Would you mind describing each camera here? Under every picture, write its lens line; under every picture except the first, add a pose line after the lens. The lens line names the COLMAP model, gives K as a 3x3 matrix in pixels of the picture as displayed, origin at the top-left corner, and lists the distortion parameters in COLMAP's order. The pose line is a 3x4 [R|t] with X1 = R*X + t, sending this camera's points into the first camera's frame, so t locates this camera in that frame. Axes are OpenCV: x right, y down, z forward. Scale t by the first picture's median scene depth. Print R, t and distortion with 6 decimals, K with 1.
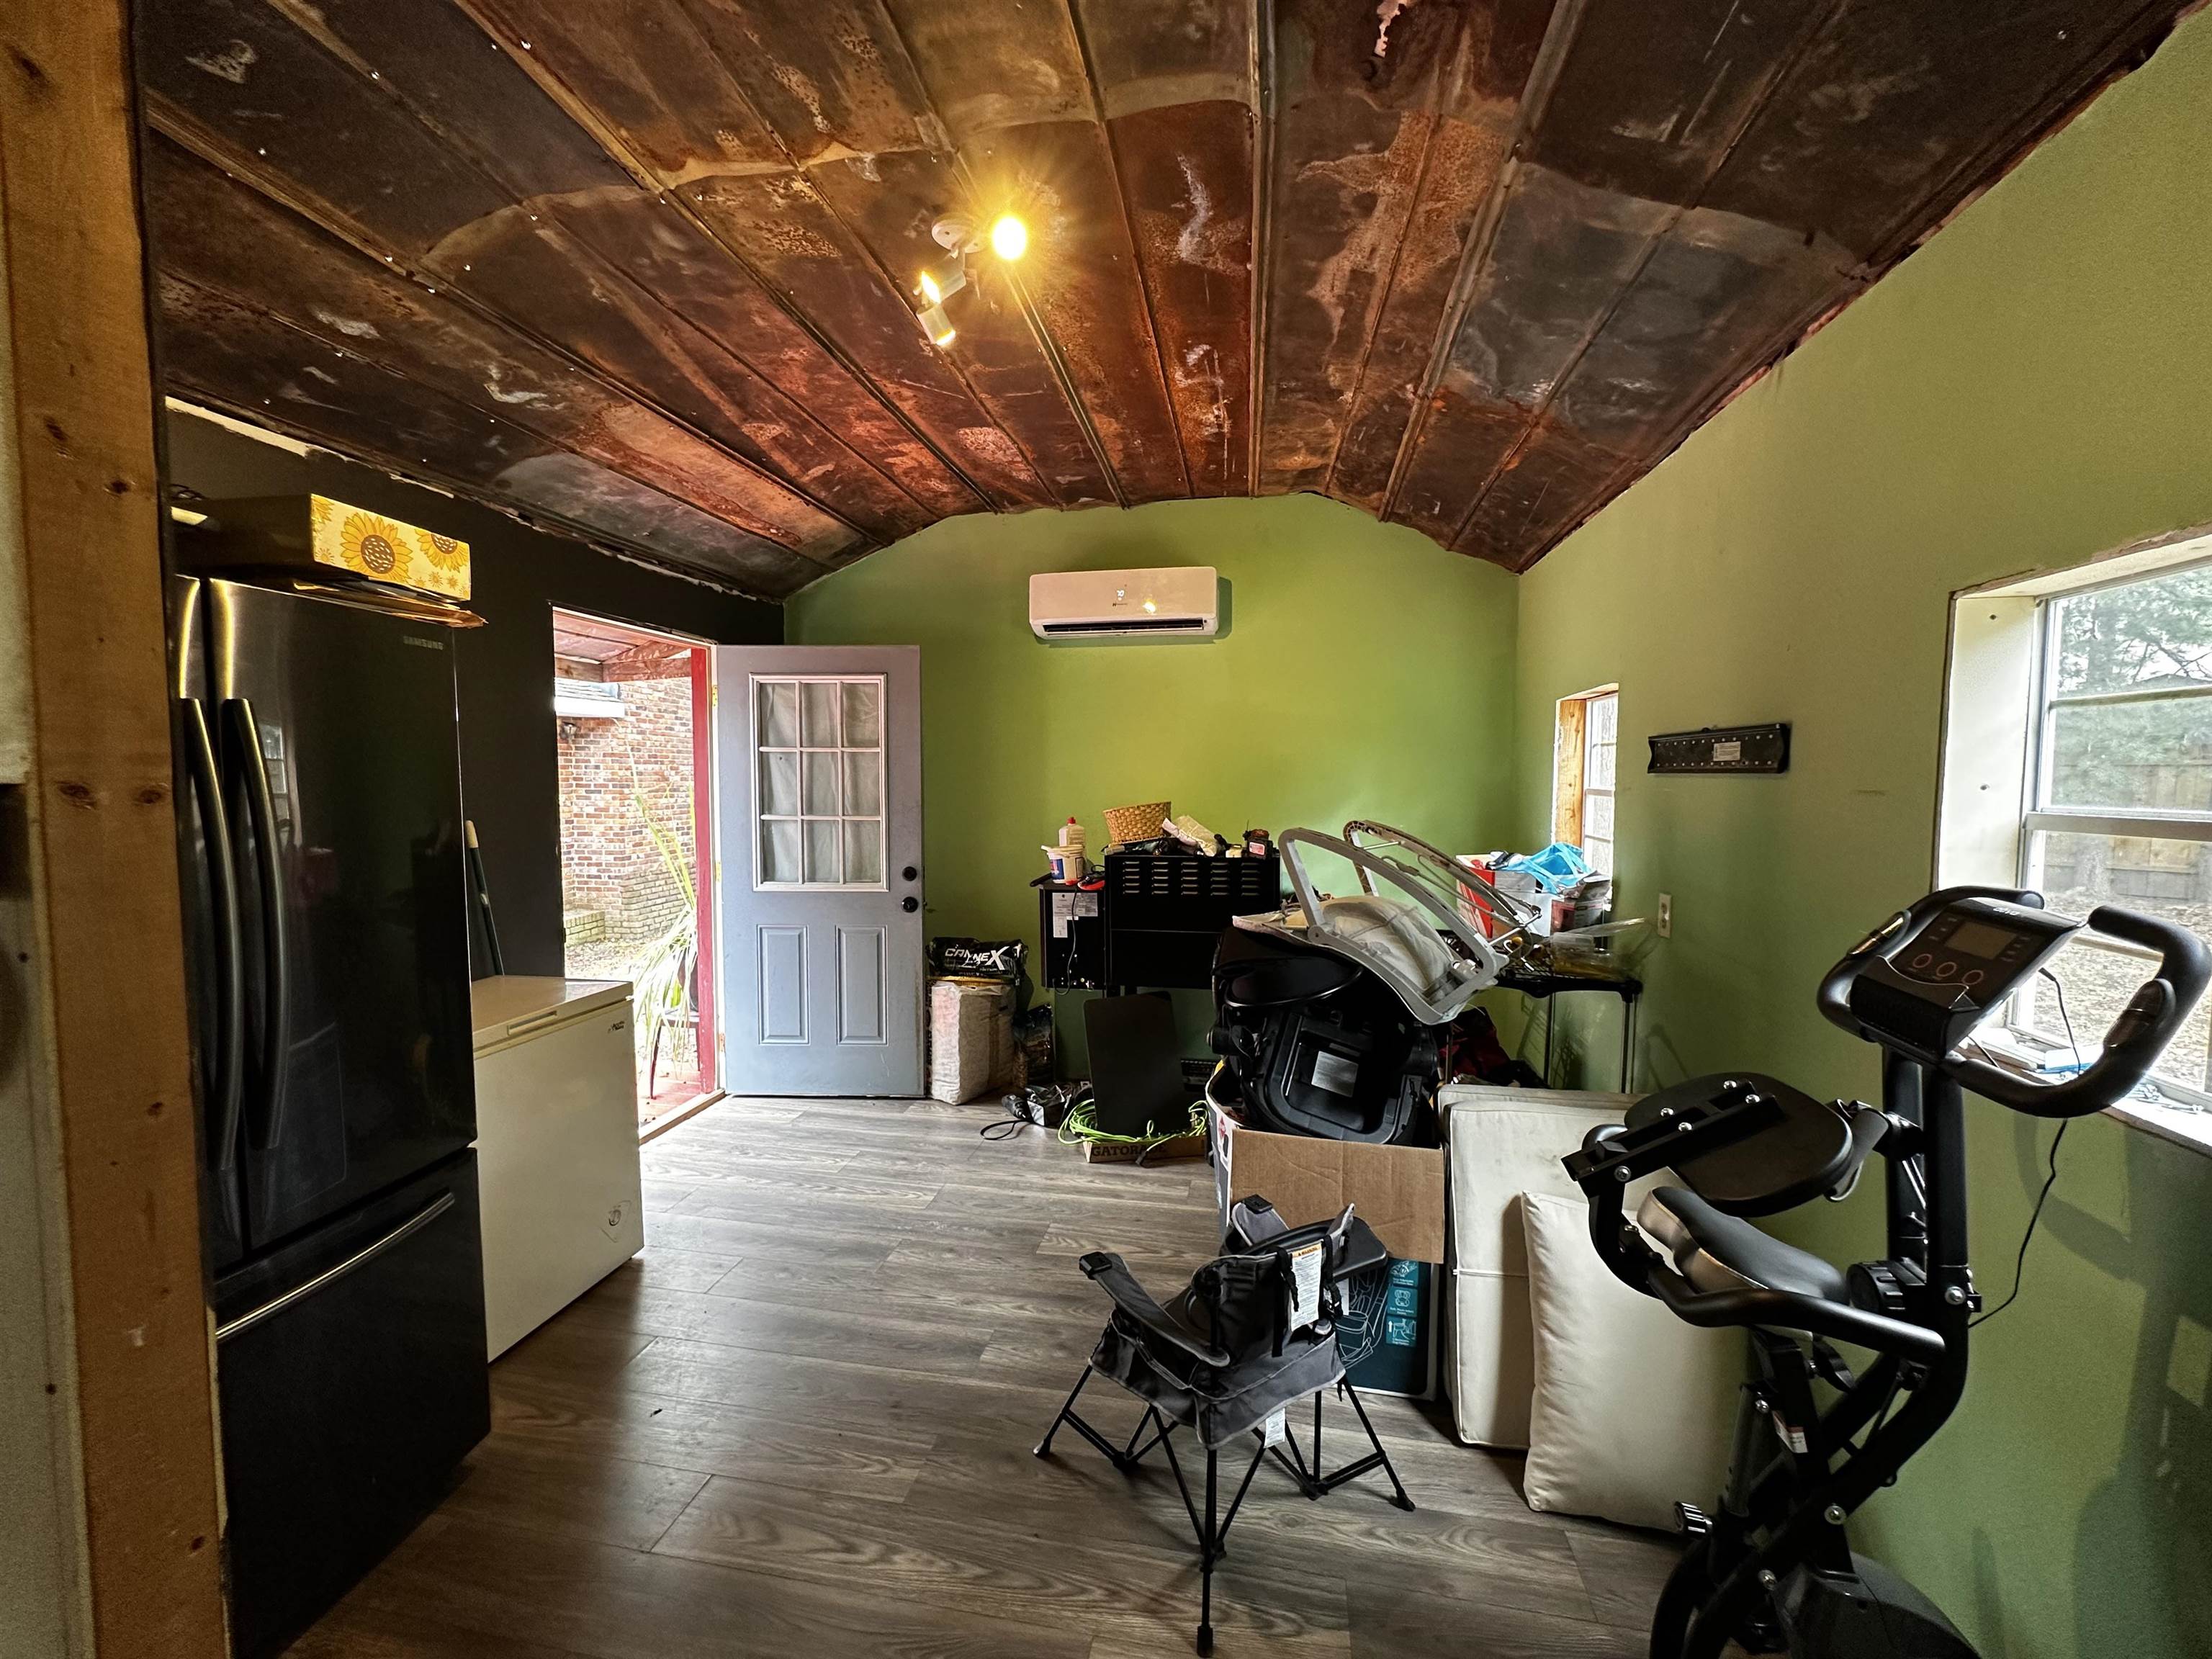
lens RADIAL K [[886.6, 0, 1112.1], [0, 886.6, 832.6], [0, 0, 1]] dist [-0.004096, -0.000105]
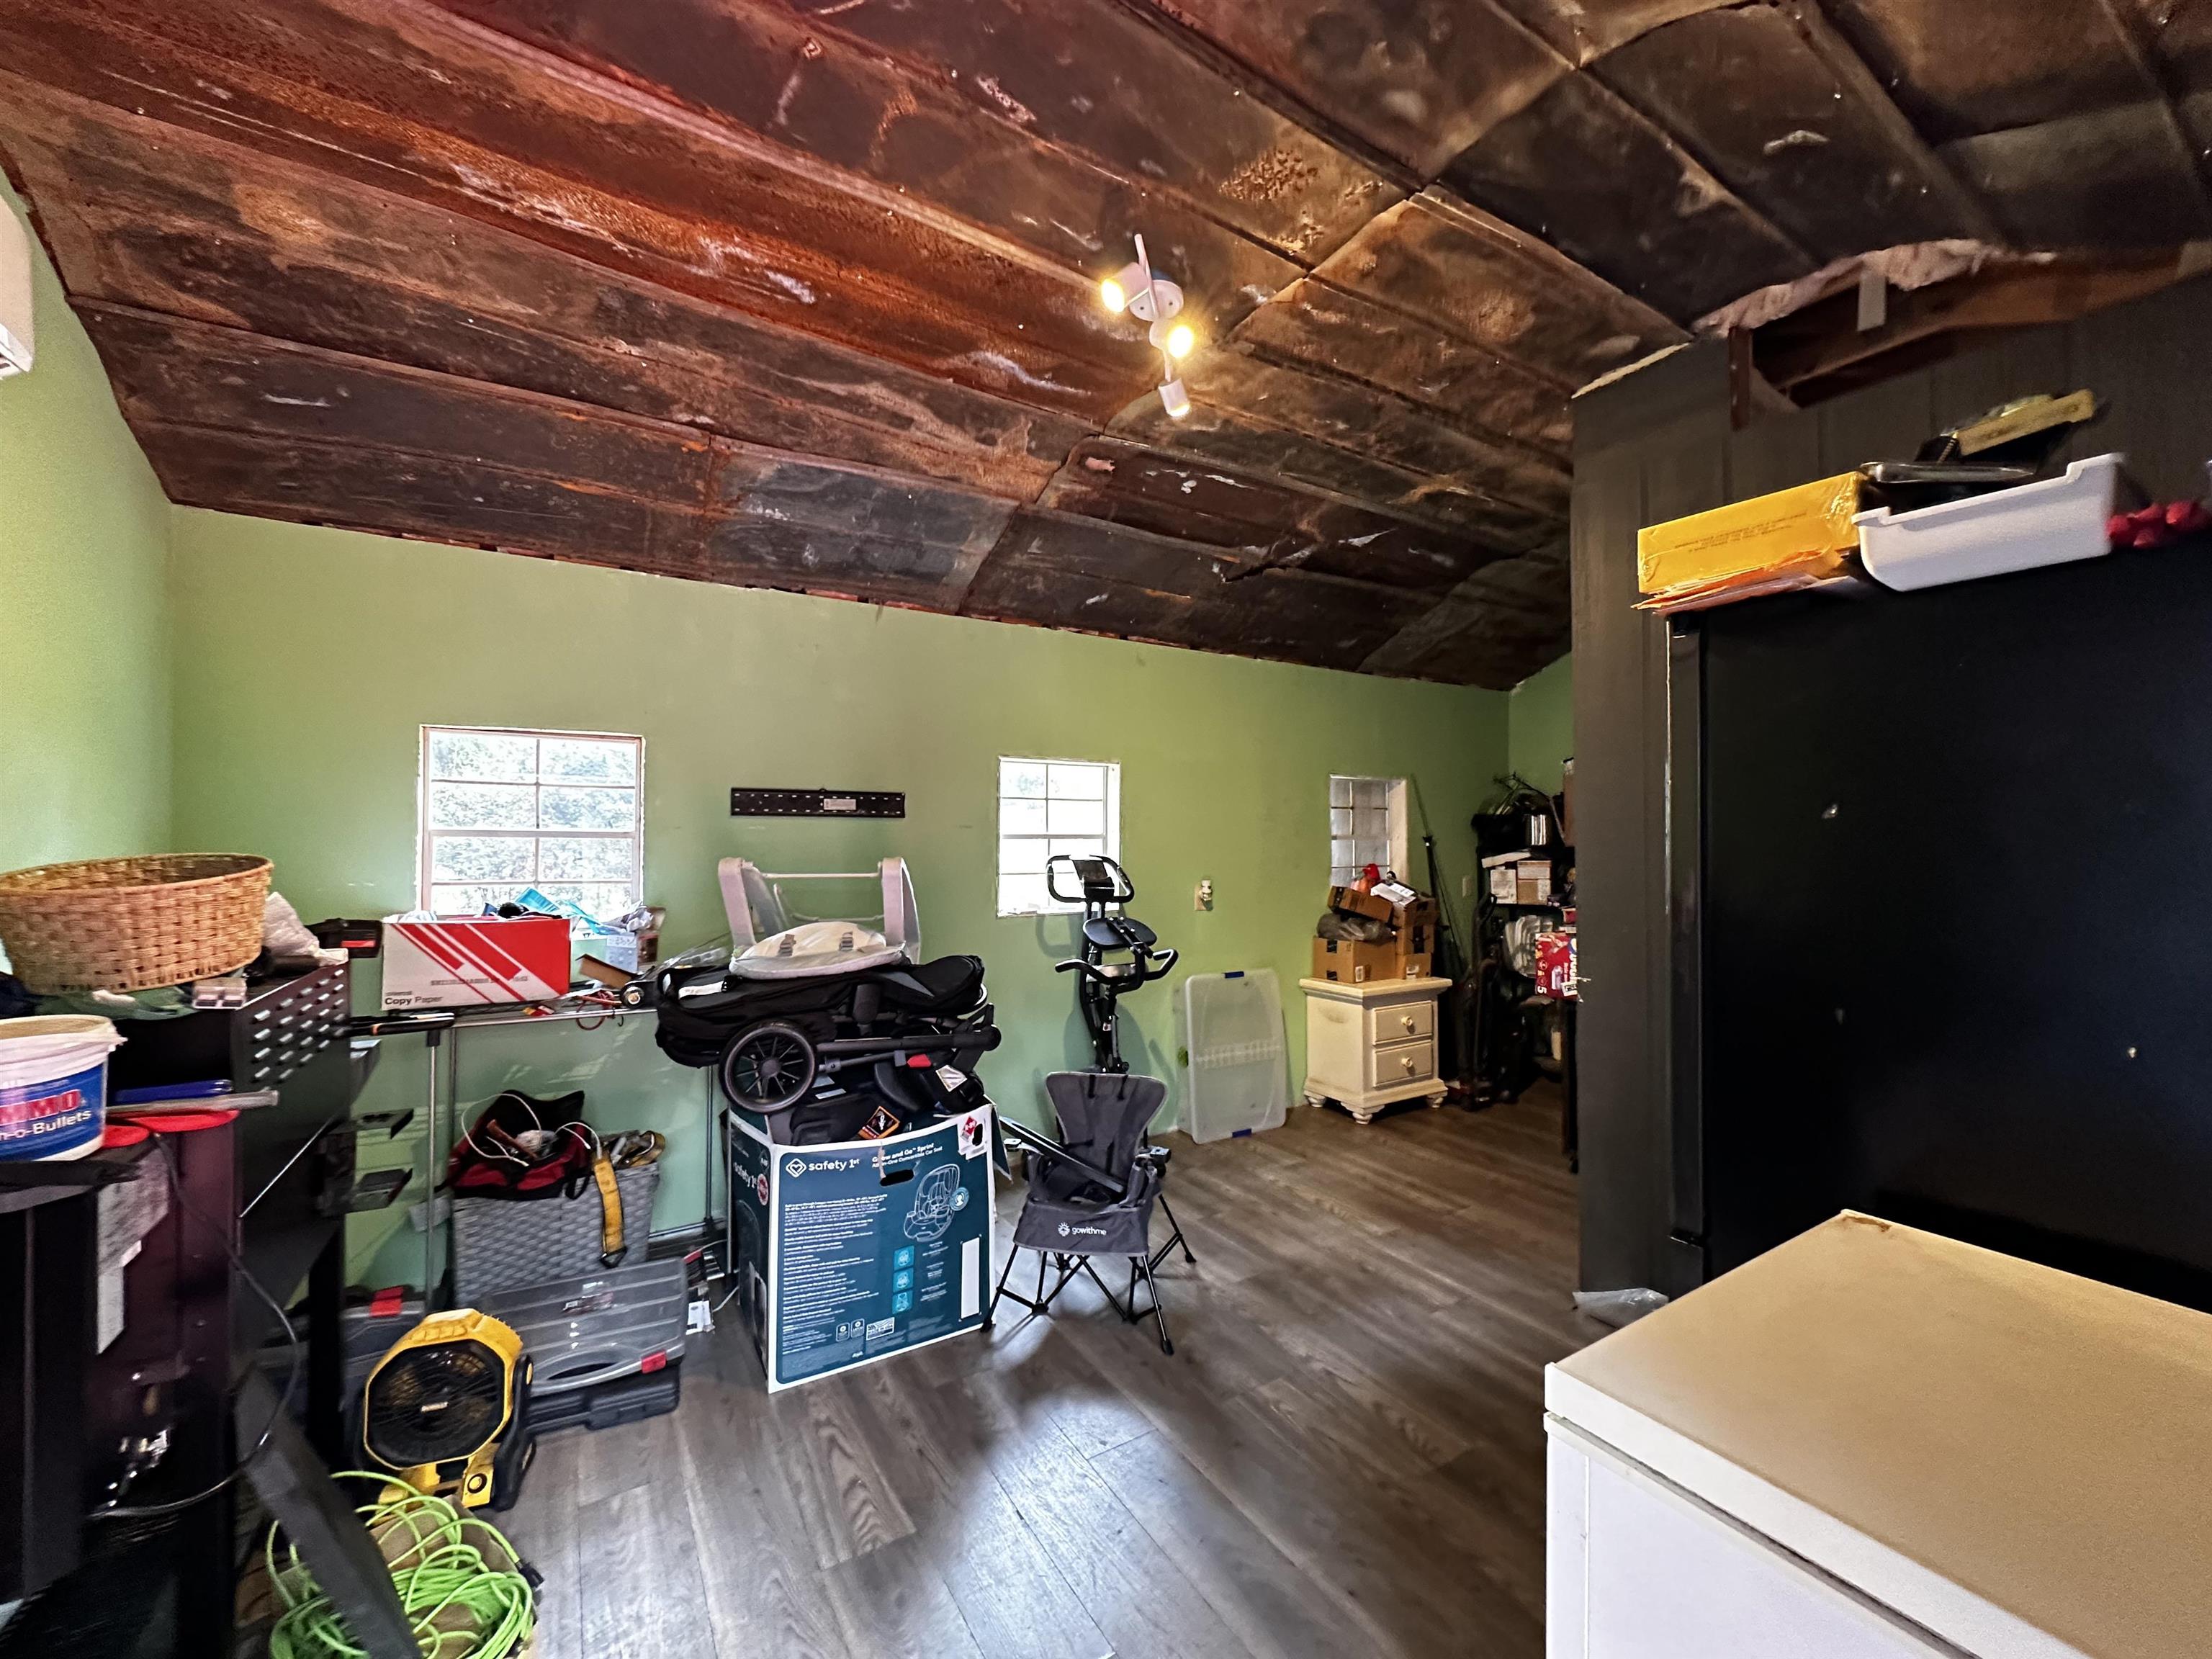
lens RADIAL K [[886.6, 0, 1112.1], [0, 886.6, 832.6], [0, 0, 1]] dist [-0.004096, -0.000105]
pose [[-0.680965, 0.006928, 0.732283, -0.970627], [0.049166, 0.998132, 0.036277, -0.080693], [-0.730664, 0.060707, -0.680033, 1.917425]]
